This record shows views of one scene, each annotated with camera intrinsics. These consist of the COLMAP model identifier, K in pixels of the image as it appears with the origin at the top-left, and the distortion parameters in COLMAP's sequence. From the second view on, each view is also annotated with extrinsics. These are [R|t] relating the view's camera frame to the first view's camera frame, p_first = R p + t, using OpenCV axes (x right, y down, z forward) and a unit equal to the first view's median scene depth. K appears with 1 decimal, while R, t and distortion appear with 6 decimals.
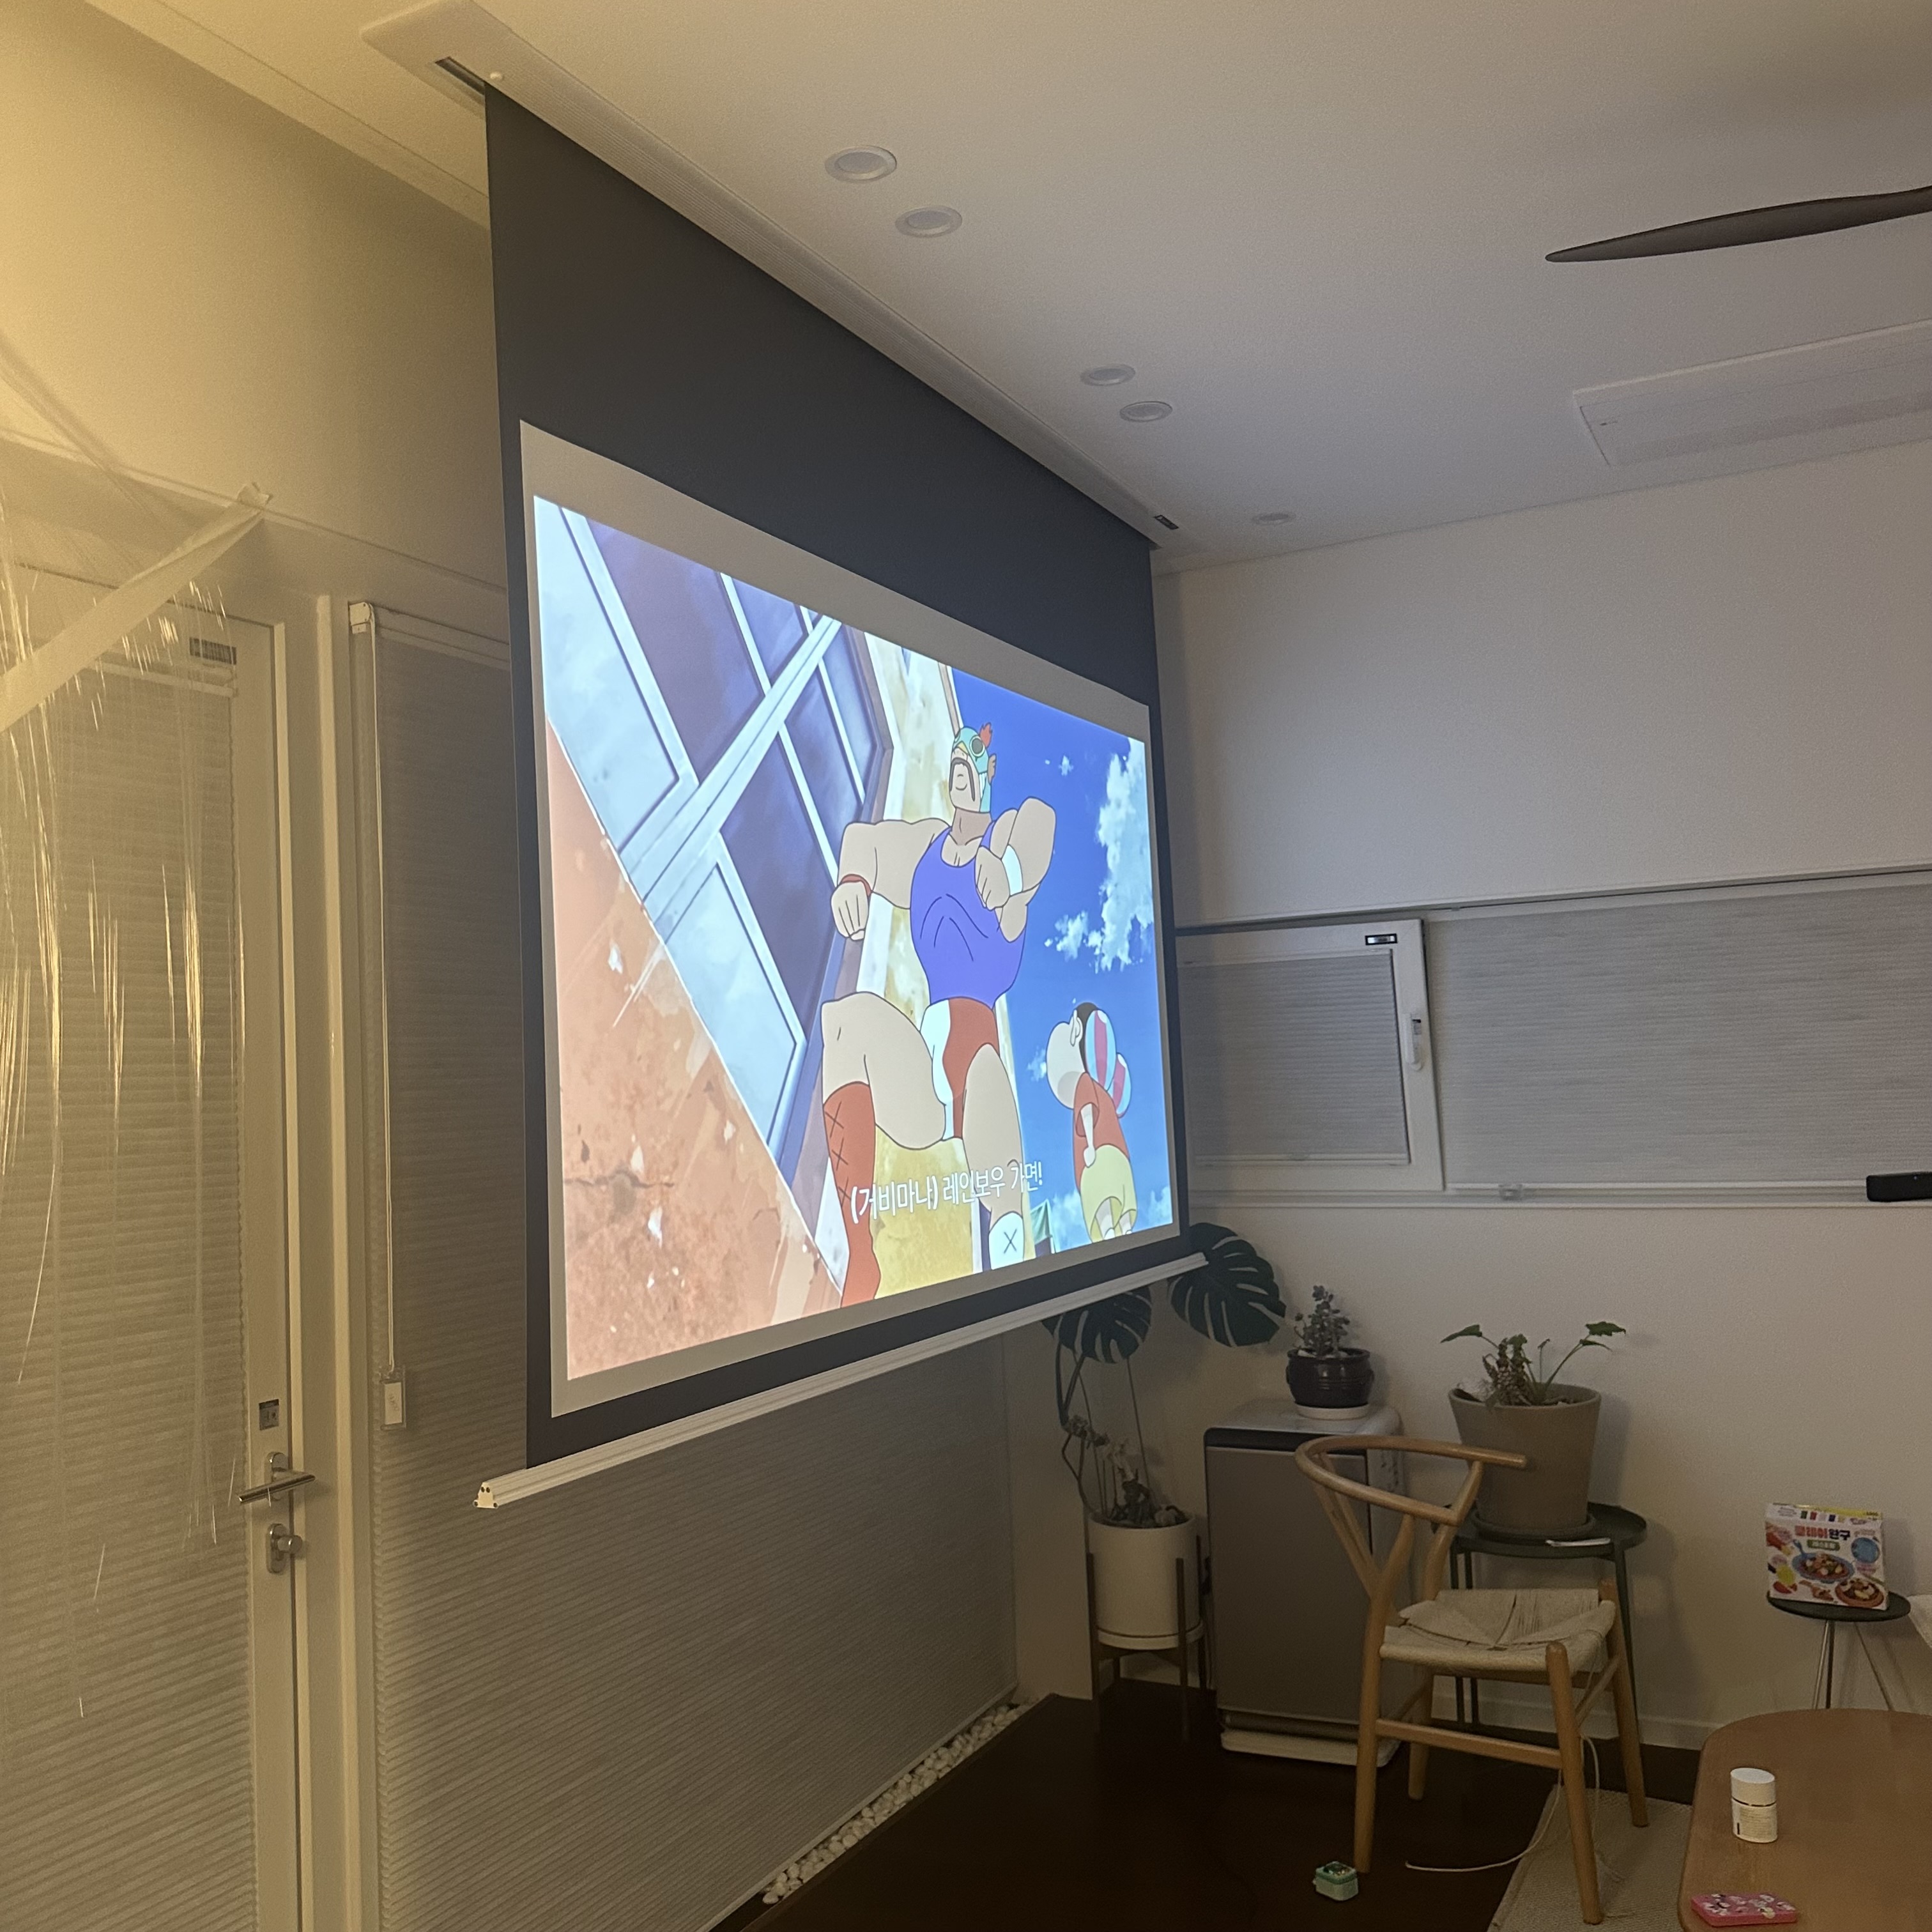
lens RADIAL K [[1806.3, 0, 937.2], [0, 1806.3, 960.6], [0, 0, 1]] dist [0.157224, -0.385624]
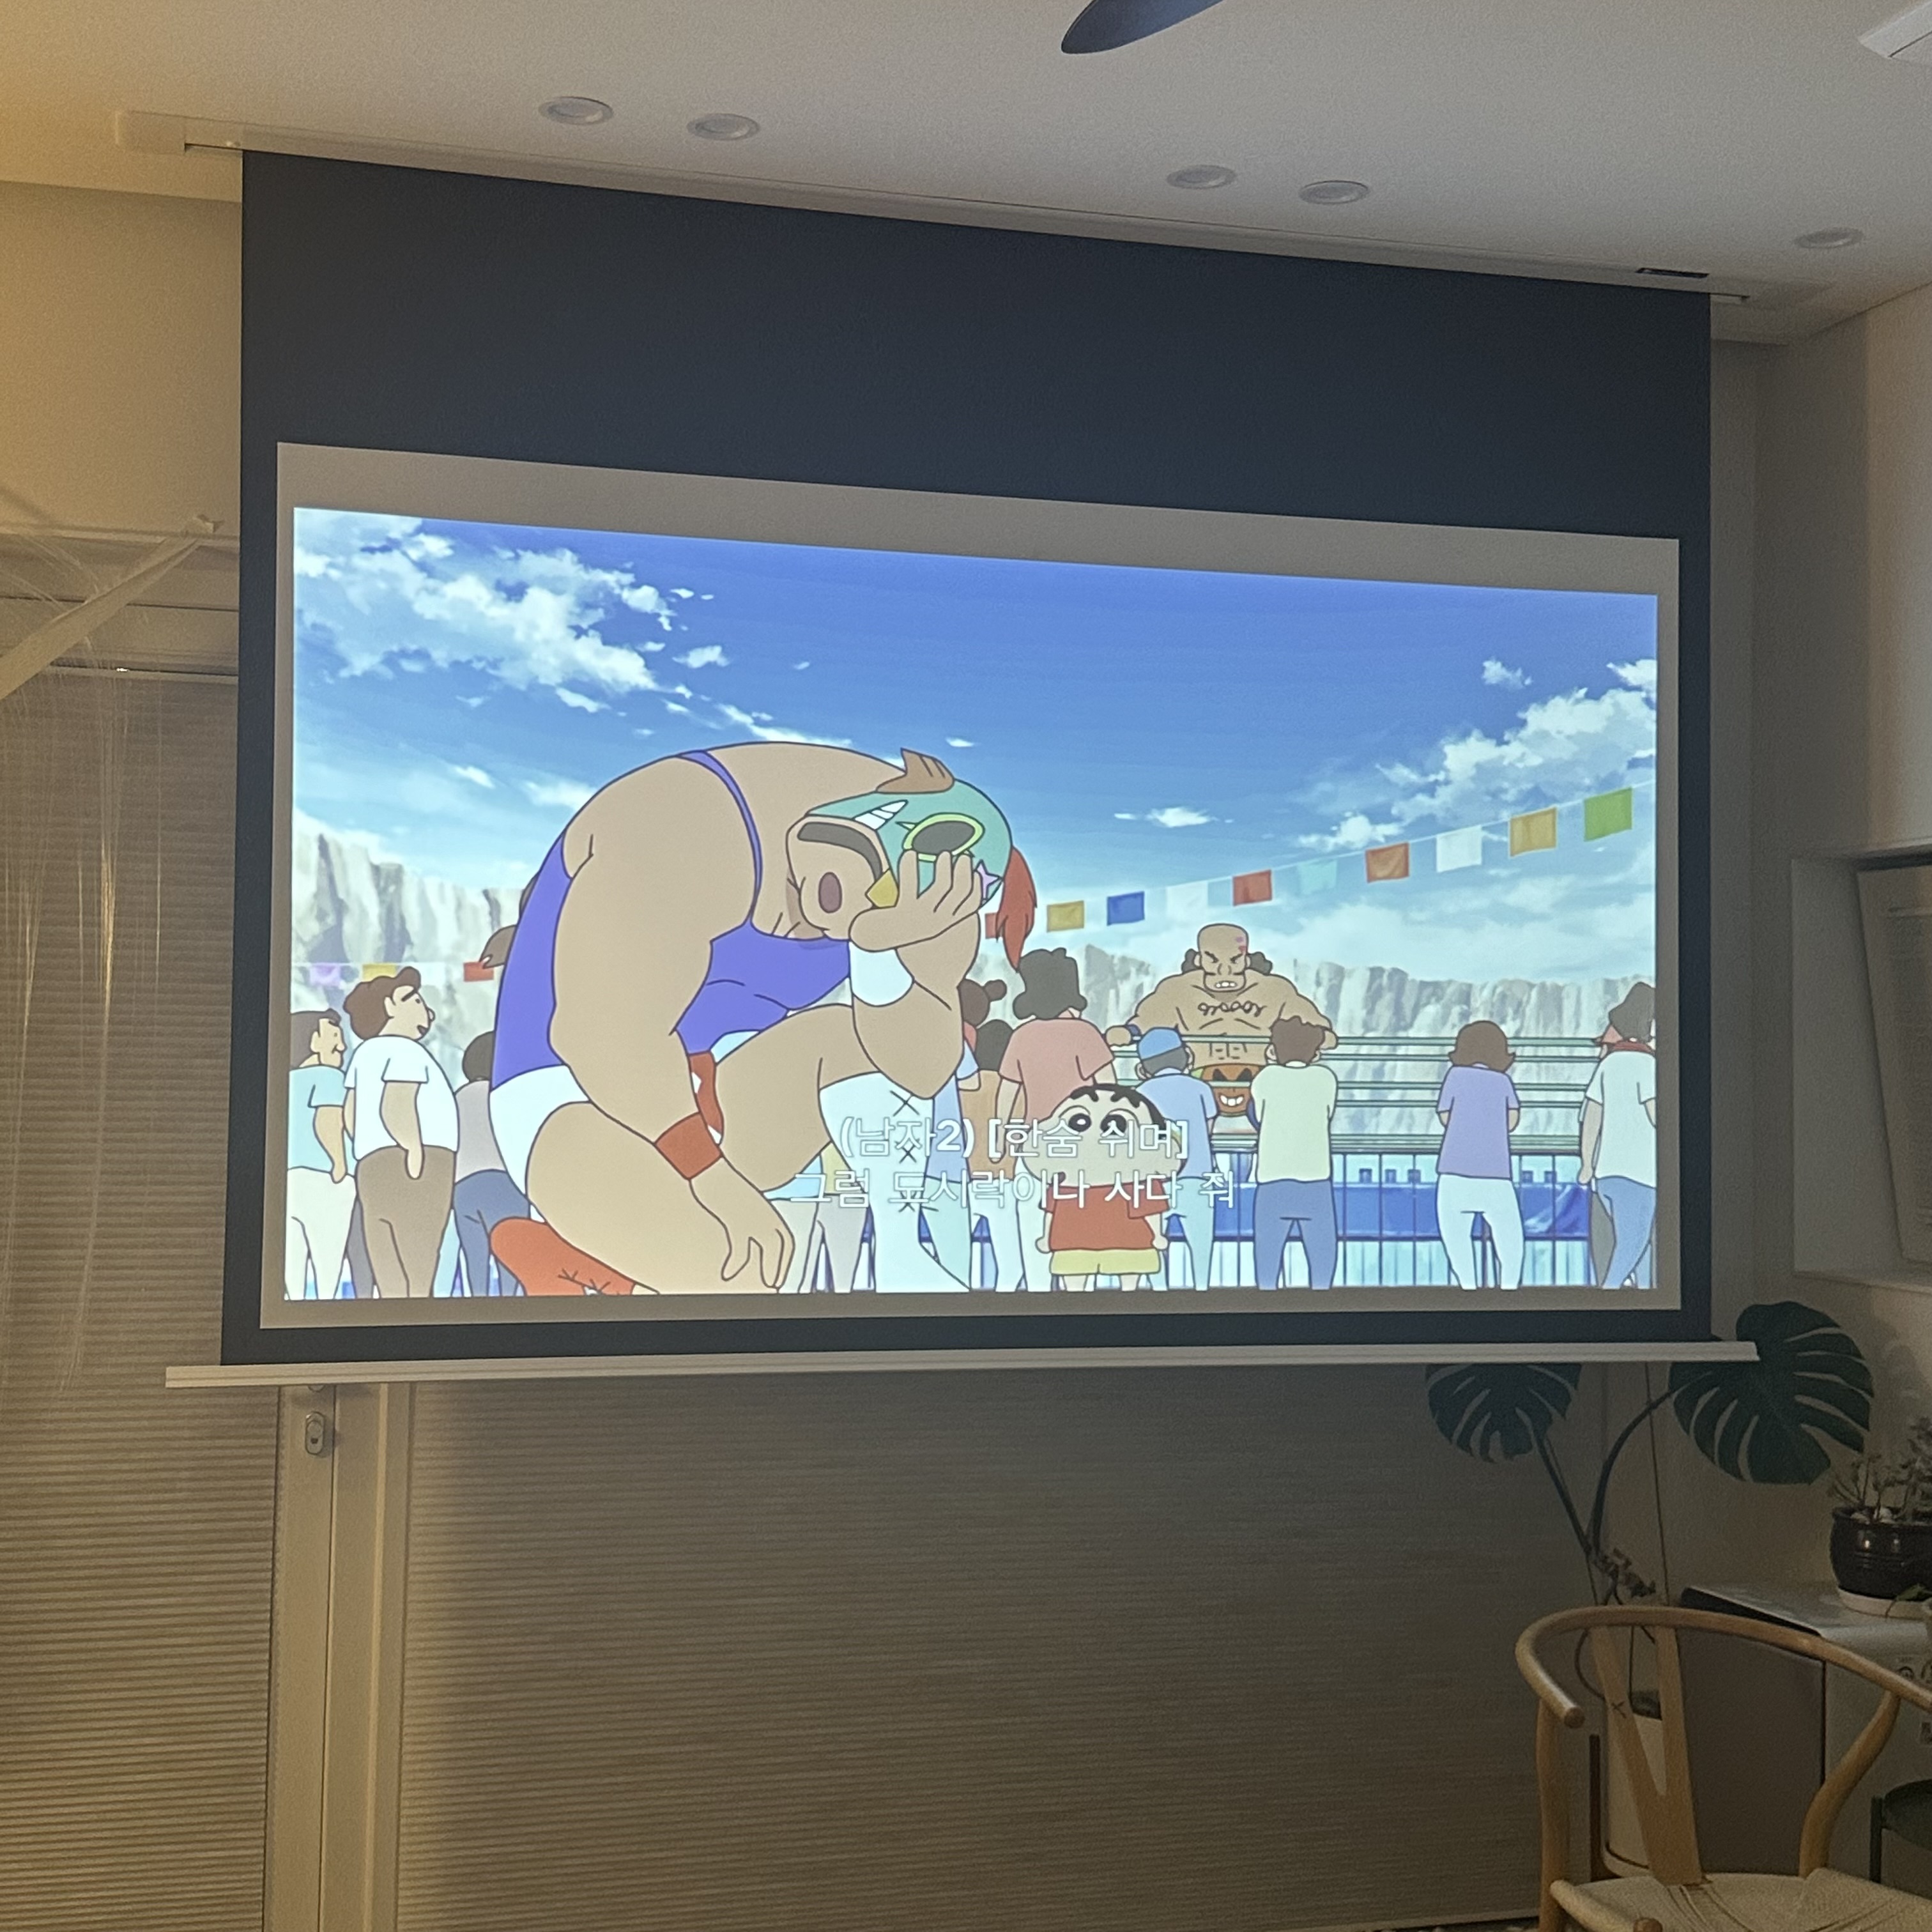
lens RADIAL K [[2738.1, 0, 966.0], [0, 2738.1, 966.0], [0, 0, 1]] dist [0.099094, -0.002559]
pose [[0.671892, 0.027506, -0.740139, 1.238347], [0.003957, 0.999163, 0.040724, -0.040779], [0.740639, -0.030291, 0.671220, 0.161707]]
